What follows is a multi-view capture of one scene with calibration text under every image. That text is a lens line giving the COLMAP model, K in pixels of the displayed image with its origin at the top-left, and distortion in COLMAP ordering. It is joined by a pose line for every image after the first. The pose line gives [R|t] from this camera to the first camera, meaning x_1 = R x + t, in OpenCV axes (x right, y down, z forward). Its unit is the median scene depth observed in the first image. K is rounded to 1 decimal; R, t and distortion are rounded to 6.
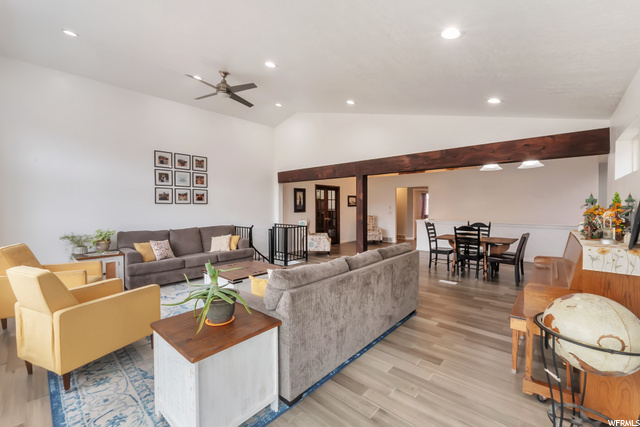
lens RADIAL K [[265.9, 0, 319.1], [0, 265.9, 211.8], [0, 0, 1]] dist [-0.000075, -0.000357]
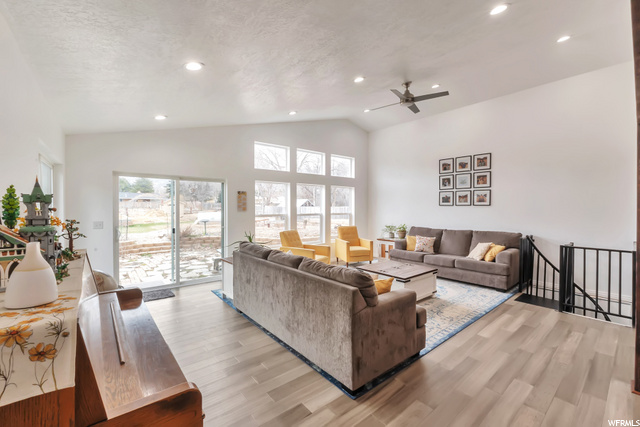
lens RADIAL K [[265.9, 0, 321.0], [0, 265.9, 210.3], [0, 0, 1]] dist [-0.000075, -0.000357]
pose [[-0.140311, 0.016888, -0.989963, 0.560871], [-0.020805, 0.999583, 0.020001, -0.021178], [0.989889, 0.023403, -0.139901, 0.600247]]
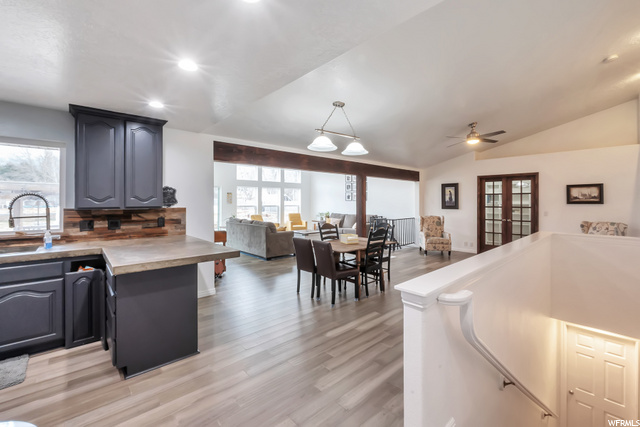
lens RADIAL K [[265.9, 0, 320.2], [0, 265.9, 199.1], [0, 0, 1]] dist [-0.000075, -0.000357]
pose [[-0.087331, -0.003511, -0.996173, 1.292536], [-0.021380, 0.999770, -0.001649, -0.031937], [0.995950, 0.021155, -0.087386, 0.908084]]
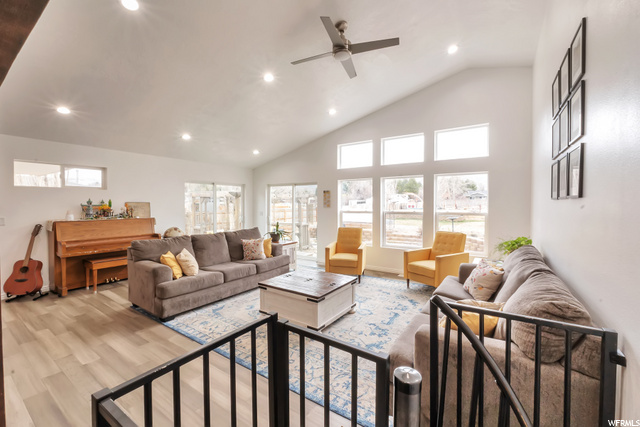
lens RADIAL K [[265.9, 0, 320.3], [0, 265.9, 212.3], [0, 0, 1]] dist [-0.000075, -0.000357]
pose [[-0.989289, 0.003810, -0.145923, -0.121761], [-0.004241, 0.998487, 0.054822, -0.033538], [0.145911, 0.054853, -0.987776, 1.268760]]
